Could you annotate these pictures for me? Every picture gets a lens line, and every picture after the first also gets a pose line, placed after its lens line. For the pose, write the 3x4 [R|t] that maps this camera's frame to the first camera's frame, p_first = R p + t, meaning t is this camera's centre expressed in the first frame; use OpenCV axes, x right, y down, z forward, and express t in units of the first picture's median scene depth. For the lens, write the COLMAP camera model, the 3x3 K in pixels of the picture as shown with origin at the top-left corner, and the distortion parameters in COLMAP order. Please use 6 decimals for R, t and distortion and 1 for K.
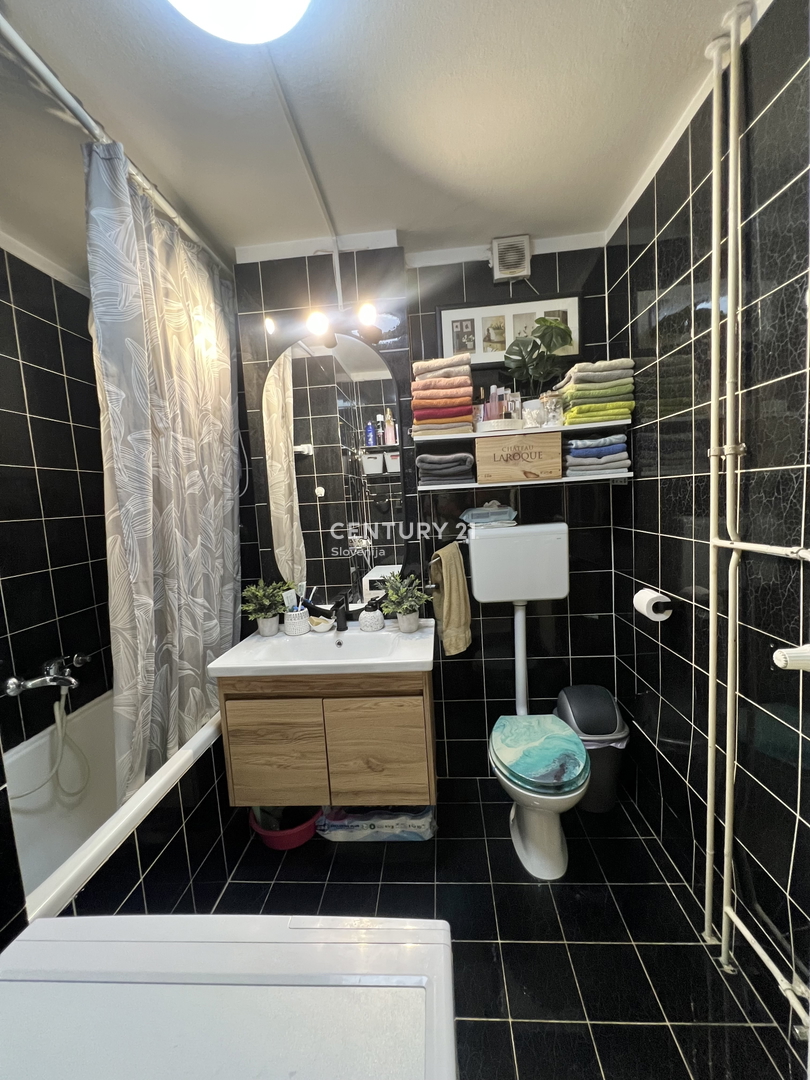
lens RADIAL K [[431.8, 0, 405.3], [0, 431.8, 539.9], [0, 0, 1]] dist [-0.000759, 0.000417]
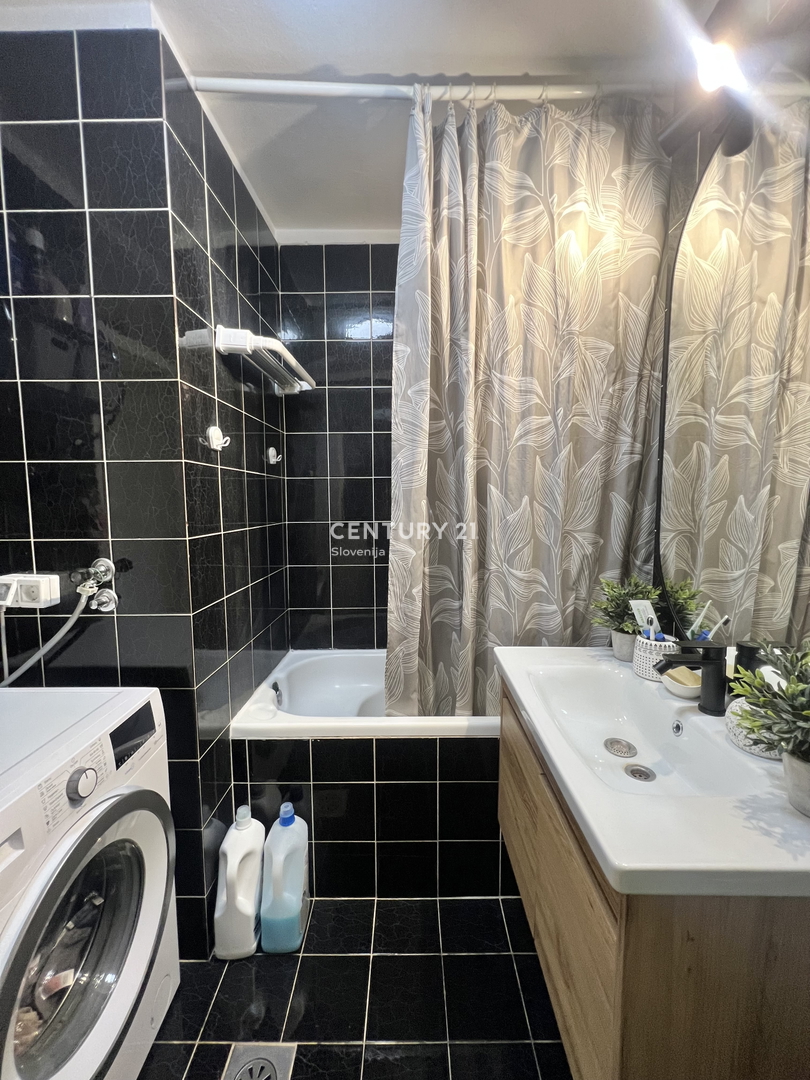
lens RADIAL K [[431.8, 0, 407.8], [0, 431.8, 540.3], [0, 0, 1]] dist [-0.000759, 0.000417]
pose [[0.065082, 0.147083, -0.986981, 0.346245], [-0.096422, 0.985376, 0.140485, -0.021901], [0.993210, 0.086024, 0.078312, 0.732143]]
